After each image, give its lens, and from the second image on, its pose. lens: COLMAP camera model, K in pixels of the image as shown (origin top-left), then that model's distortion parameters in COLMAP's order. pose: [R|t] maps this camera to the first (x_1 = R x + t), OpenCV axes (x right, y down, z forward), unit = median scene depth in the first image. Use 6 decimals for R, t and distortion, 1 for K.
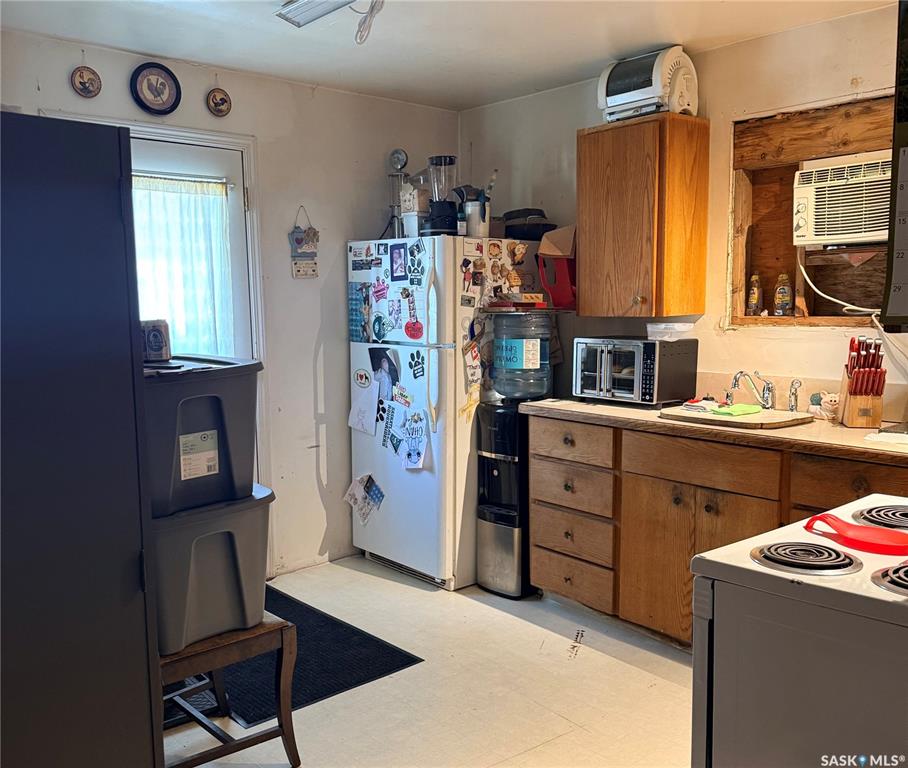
lens RADIAL K [[772.6, 0, 454.0], [0, 772.6, 384.0], [0, 0, 1]] dist [0.000310, -0.127261]
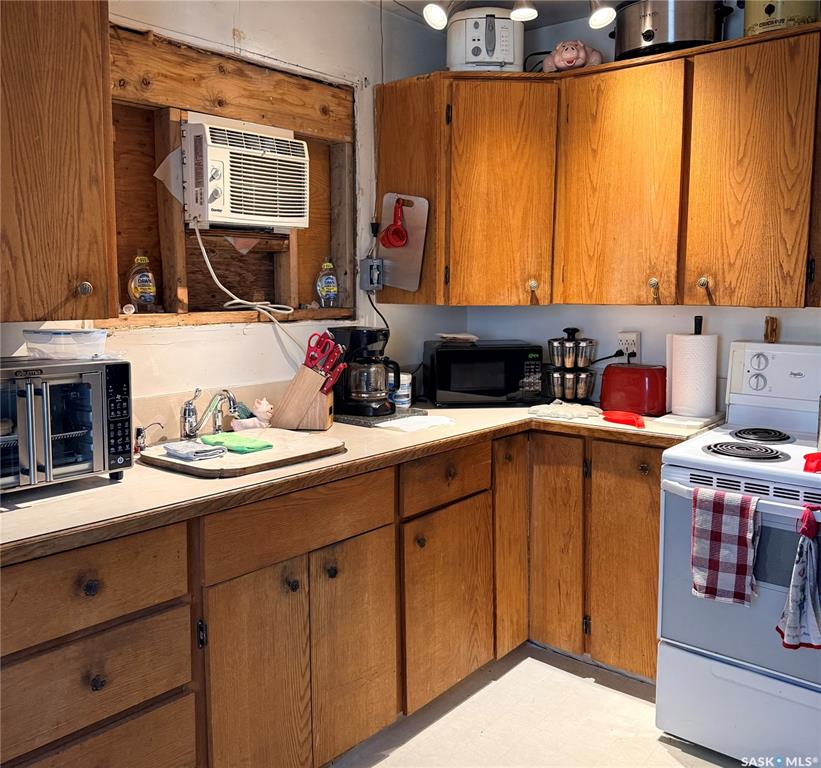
lens RADIAL K [[782.9, 0, 410.7], [0, 782.9, 354.0], [0, 0, 1]] dist [0.010626, -0.006123]
pose [[-0.157369, -0.065260, 0.985381, -0.367958], [0.107007, 0.990812, 0.082709, -0.090264], [-0.981725, 0.118458, -0.148940, 0.923324]]
